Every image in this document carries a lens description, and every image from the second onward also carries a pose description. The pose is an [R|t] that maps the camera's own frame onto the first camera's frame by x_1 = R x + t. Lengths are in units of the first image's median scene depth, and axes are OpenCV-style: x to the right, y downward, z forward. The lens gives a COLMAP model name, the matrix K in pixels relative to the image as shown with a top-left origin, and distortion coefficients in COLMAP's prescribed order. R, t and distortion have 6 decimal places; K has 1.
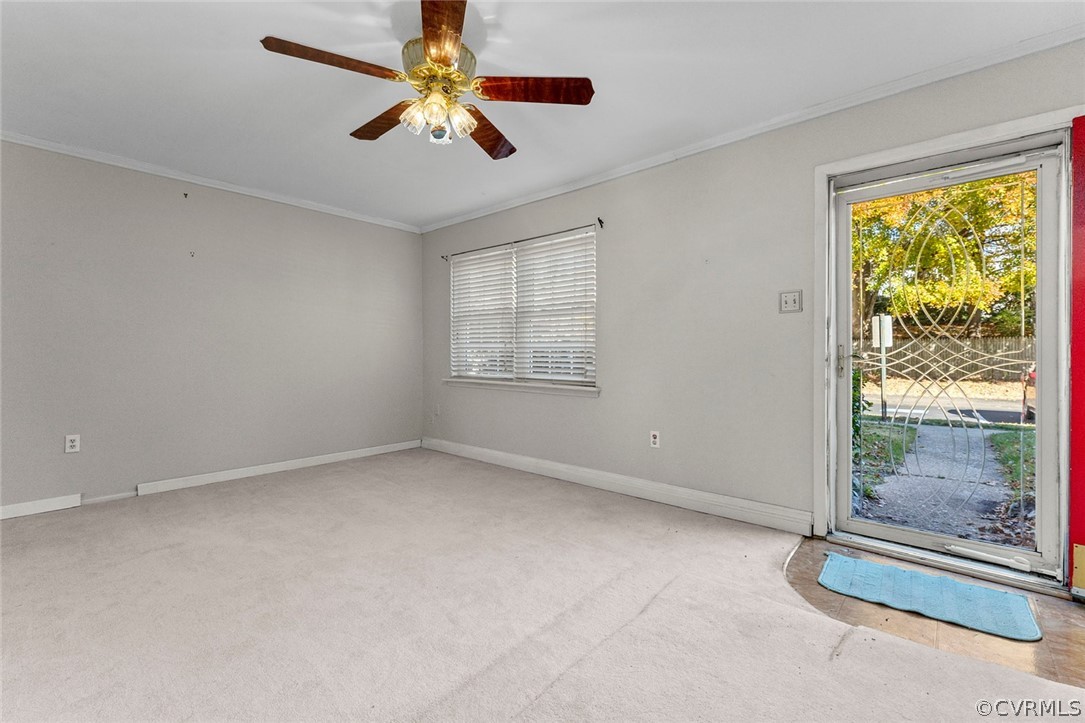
lens RADIAL K [[472.2, 0, 542.5], [0, 472.2, 361.5], [0, 0, 1]] dist [0.000140, -0.000033]
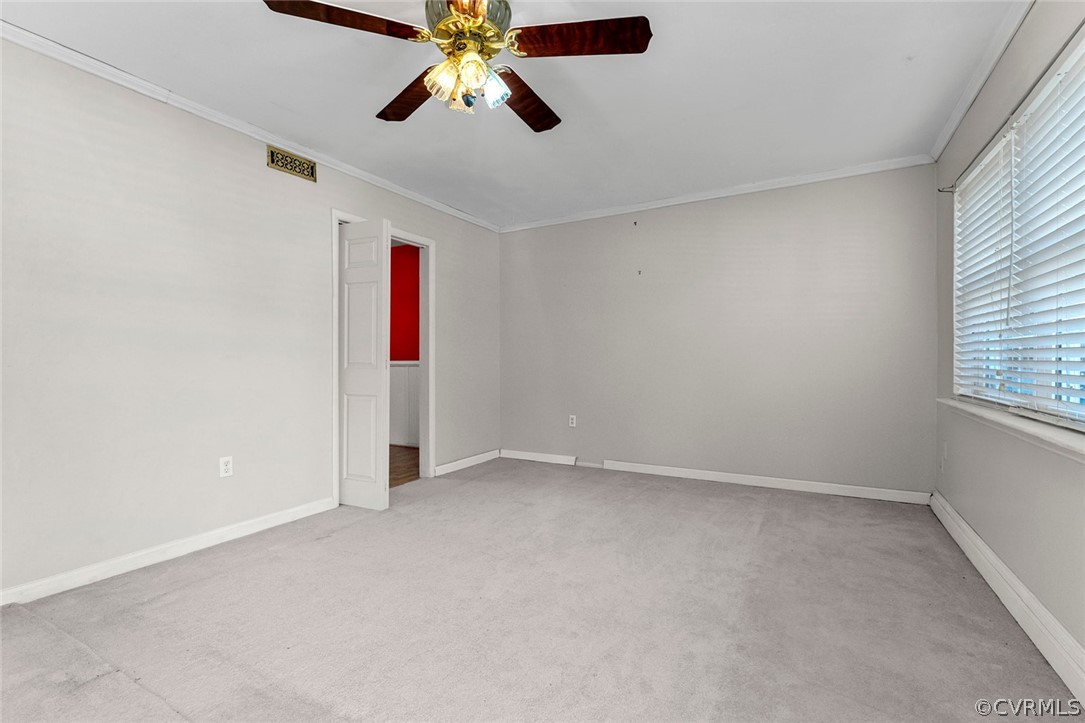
lens RADIAL K [[481.7, 0, 542.5], [0, 481.7, 361.5], [0, 0, 1]] dist [-0.000334, -0.000090]
pose [[0.197202, -0.003617, -0.980356, 0.428822], [-0.011790, 0.999912, -0.006061, 0.002585], [0.980292, 0.012753, 0.197142, 0.619001]]
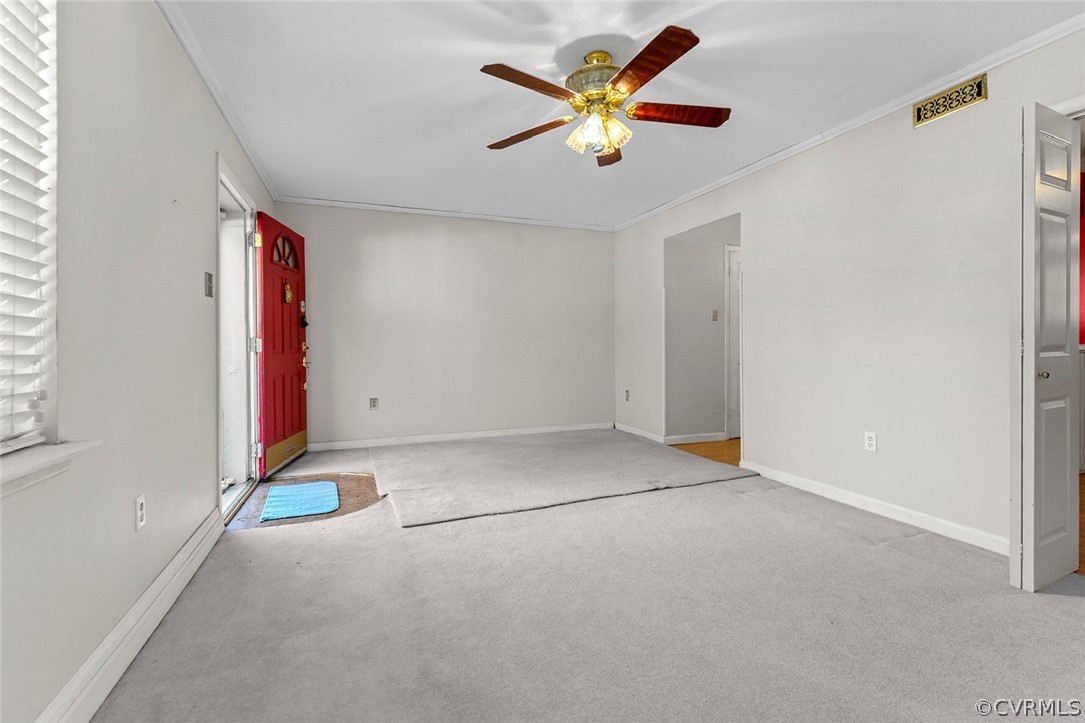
lens RADIAL K [[467.1, 0, 540.8], [0, 467.1, 345.7], [0, 0, 1]] dist [0.002264, -0.000006]
pose [[-0.886289, 0.001530, 0.463130, -0.396582], [0.012439, 0.999712, 0.020501, -0.017985], [-0.462966, 0.023931, -0.886053, 1.327780]]
